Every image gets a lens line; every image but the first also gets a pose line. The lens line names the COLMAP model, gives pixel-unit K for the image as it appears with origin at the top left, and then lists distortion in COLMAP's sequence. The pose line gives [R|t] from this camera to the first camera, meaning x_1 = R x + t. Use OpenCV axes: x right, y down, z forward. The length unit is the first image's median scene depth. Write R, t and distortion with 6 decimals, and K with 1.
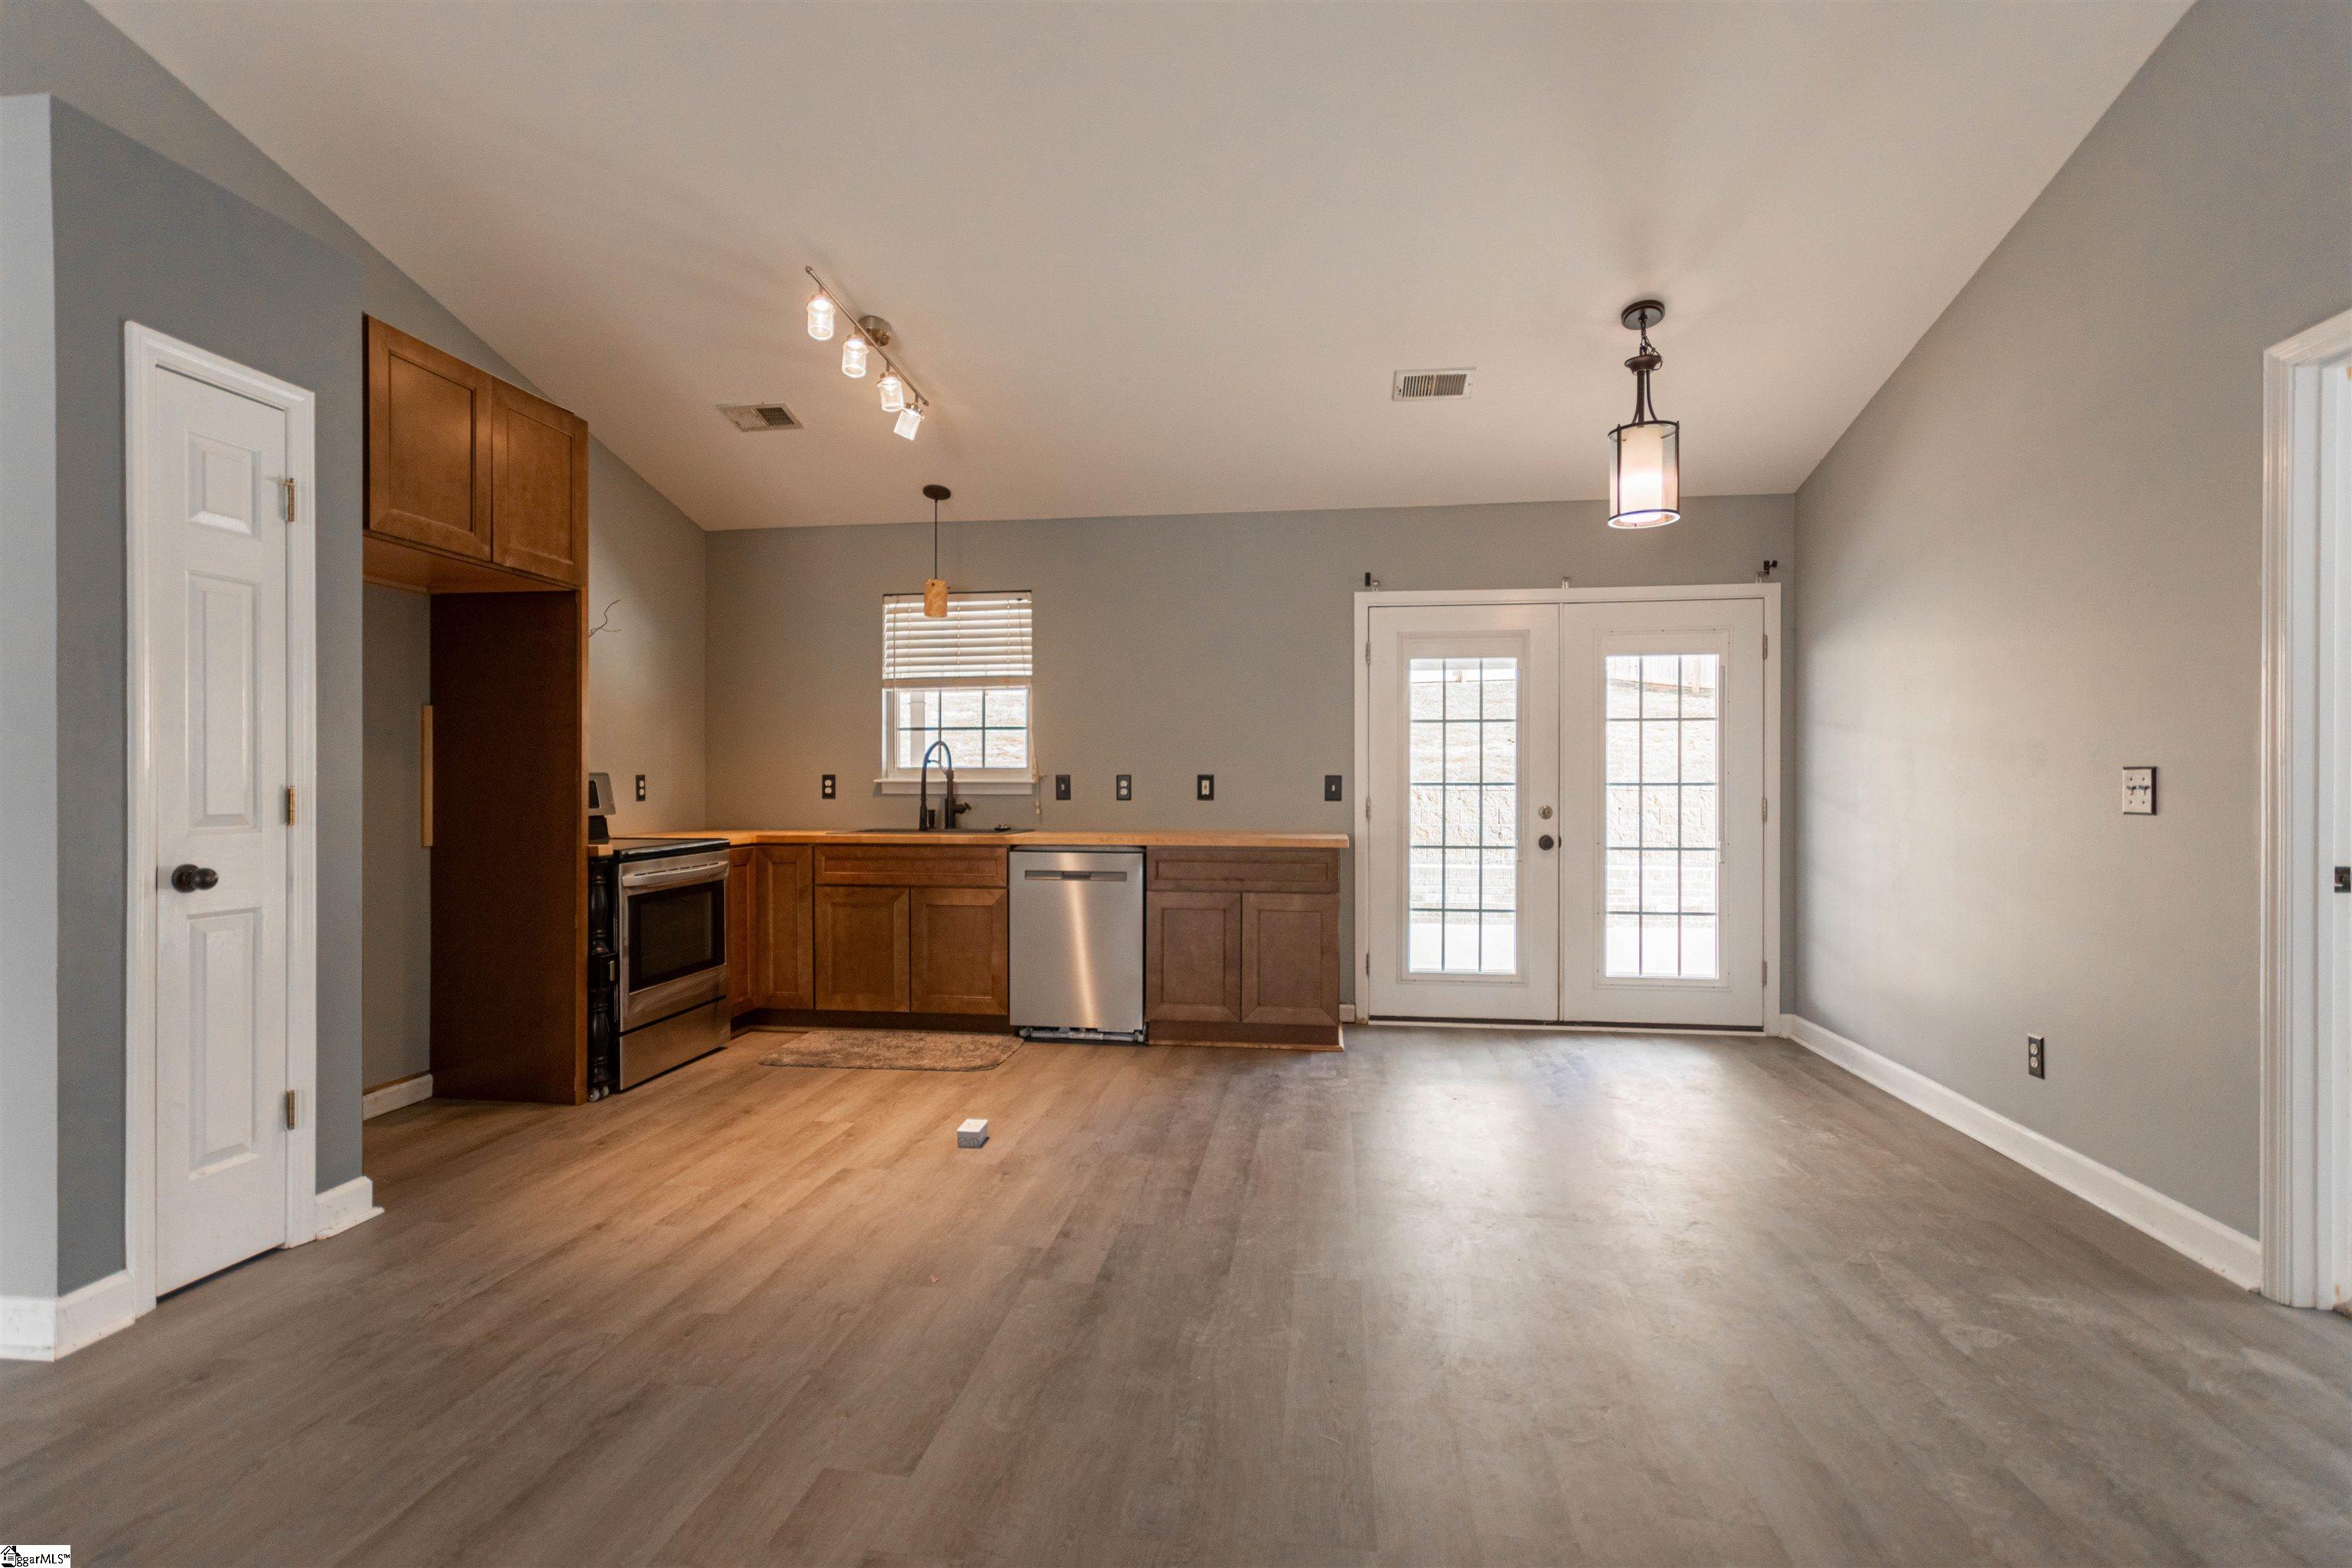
lens RADIAL K [[1136.5, 0, 1175.5], [0, 1136.5, 782.8], [0, 0, 1]] dist [0.004478, 0.003057]
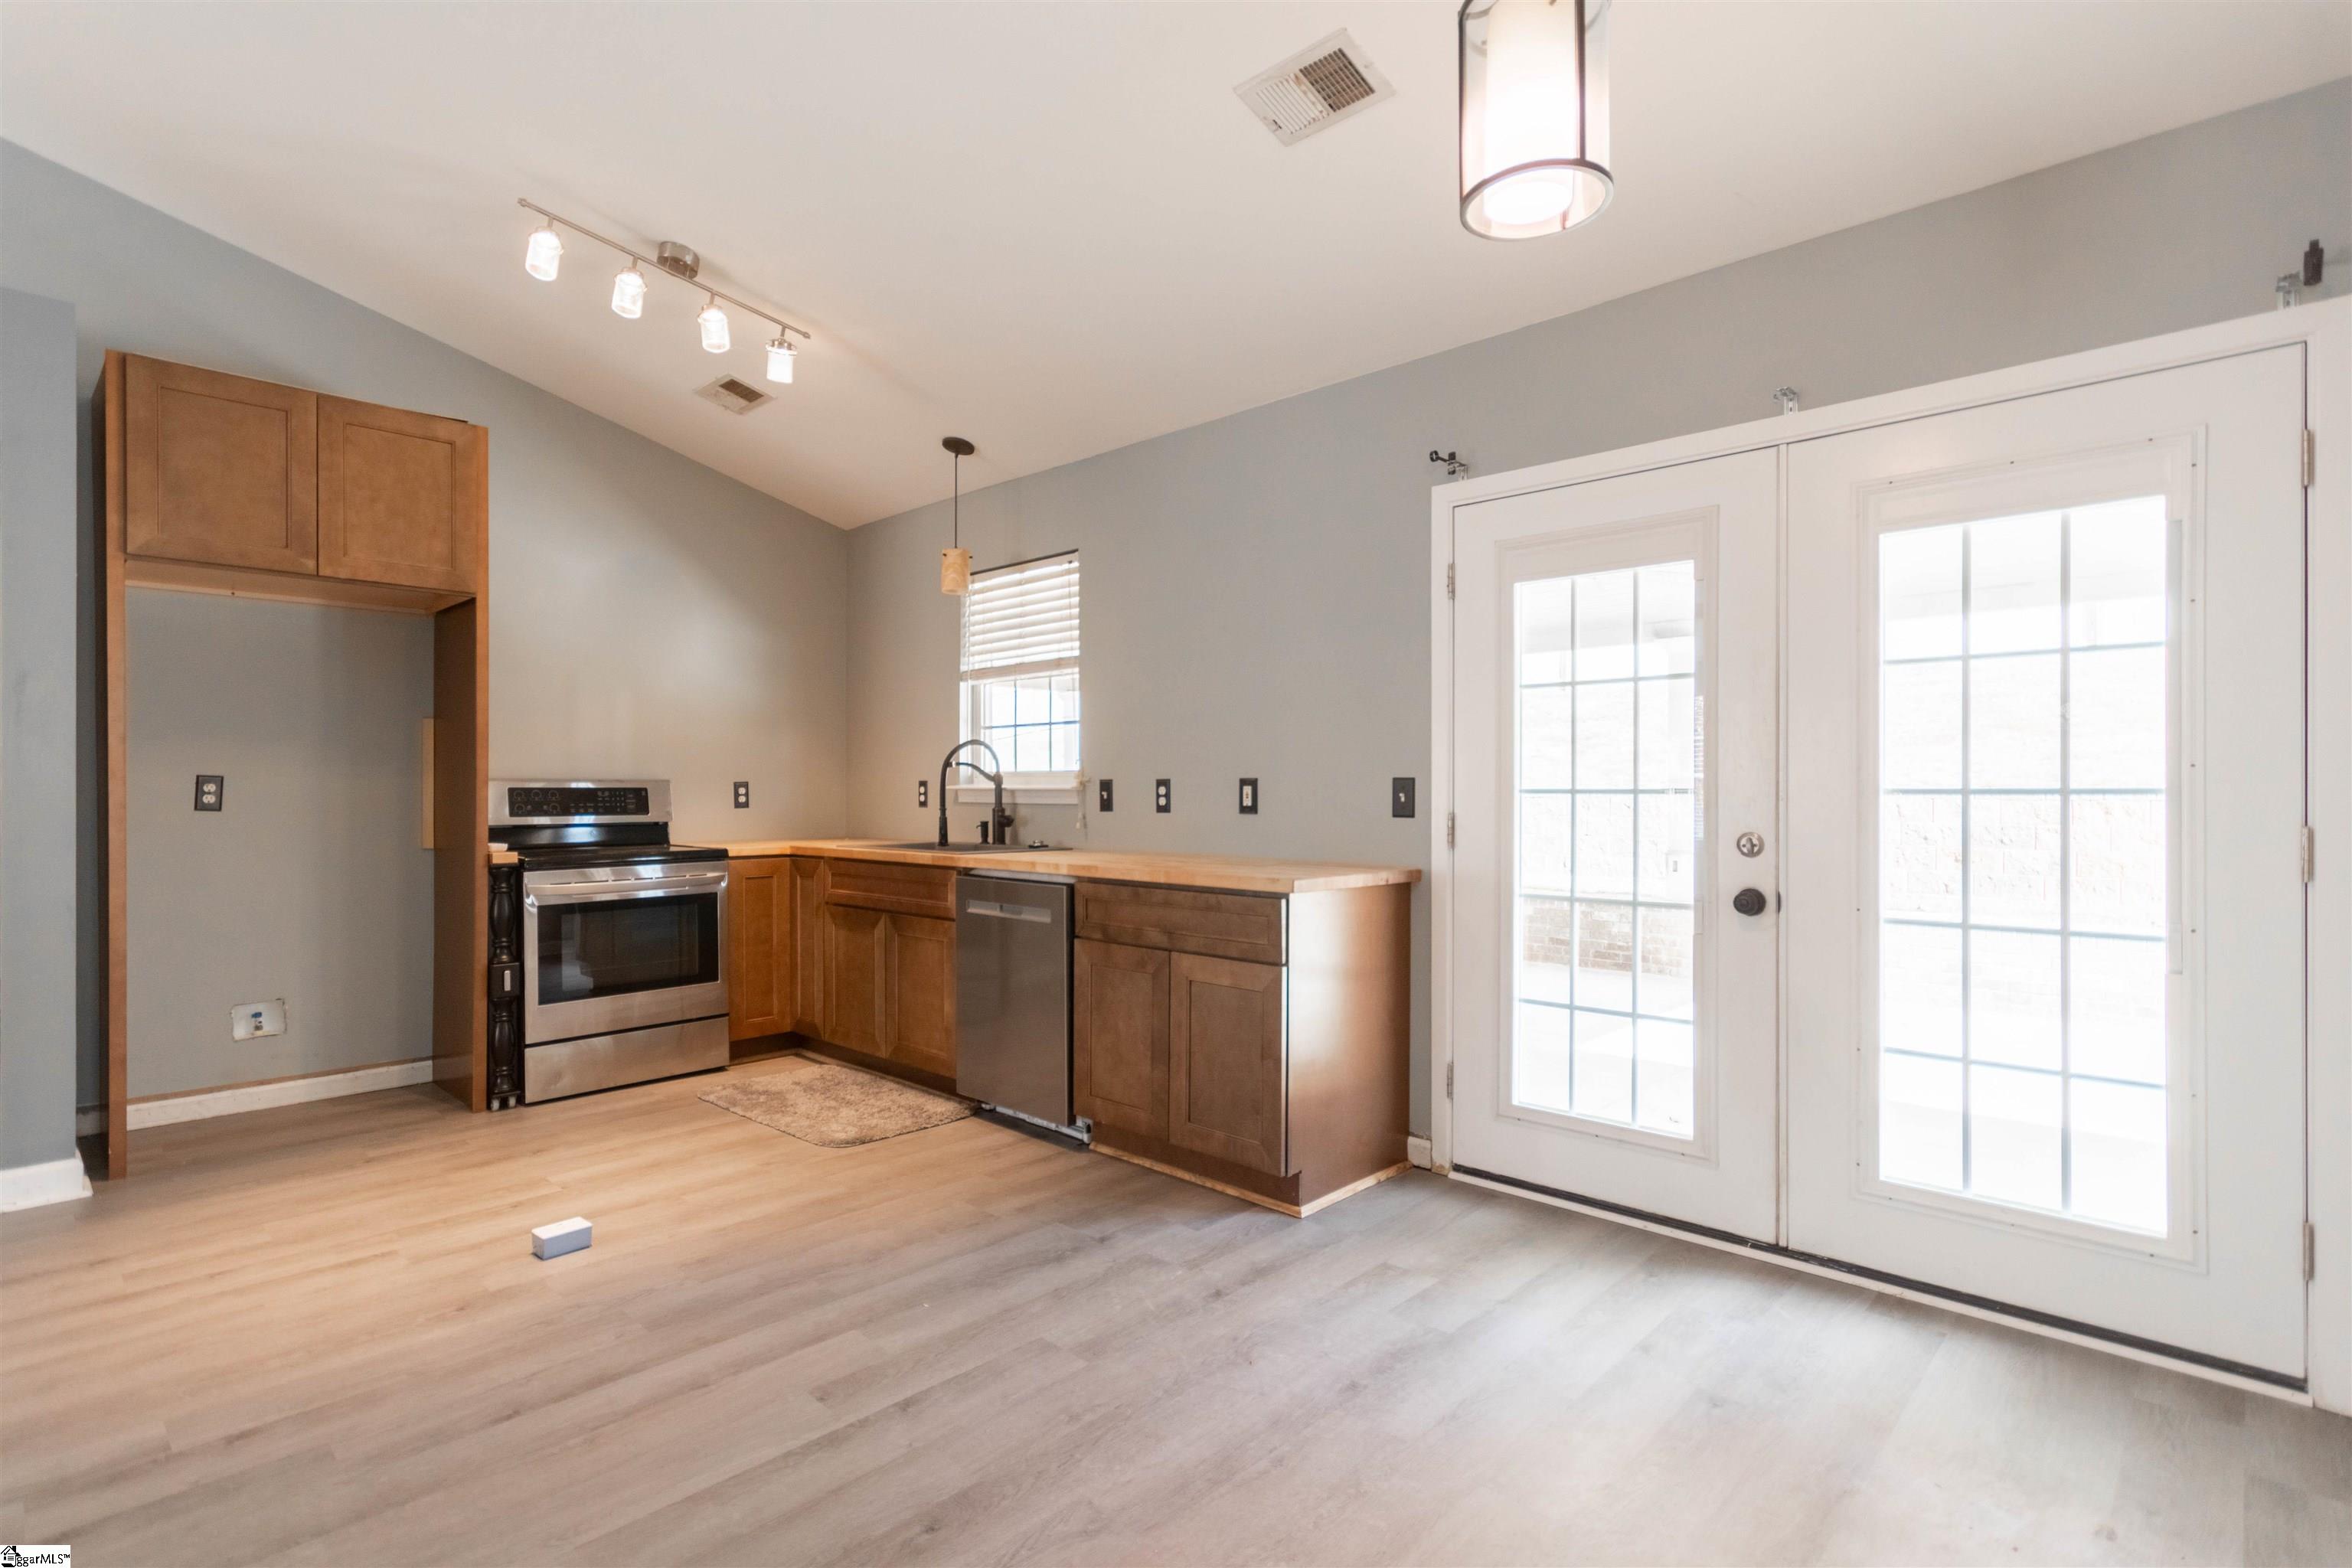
lens RADIAL K [[1136.5, 0, 1175.2], [0, 1136.5, 789.3], [0, 0, 1]] dist [0.004478, 0.003057]
pose [[0.809389, -0.000619, -0.587273, 0.426374], [0.000504, 1.000000, -0.000360, 0.000138], [0.587273, -0.000005, 0.809389, 0.419378]]
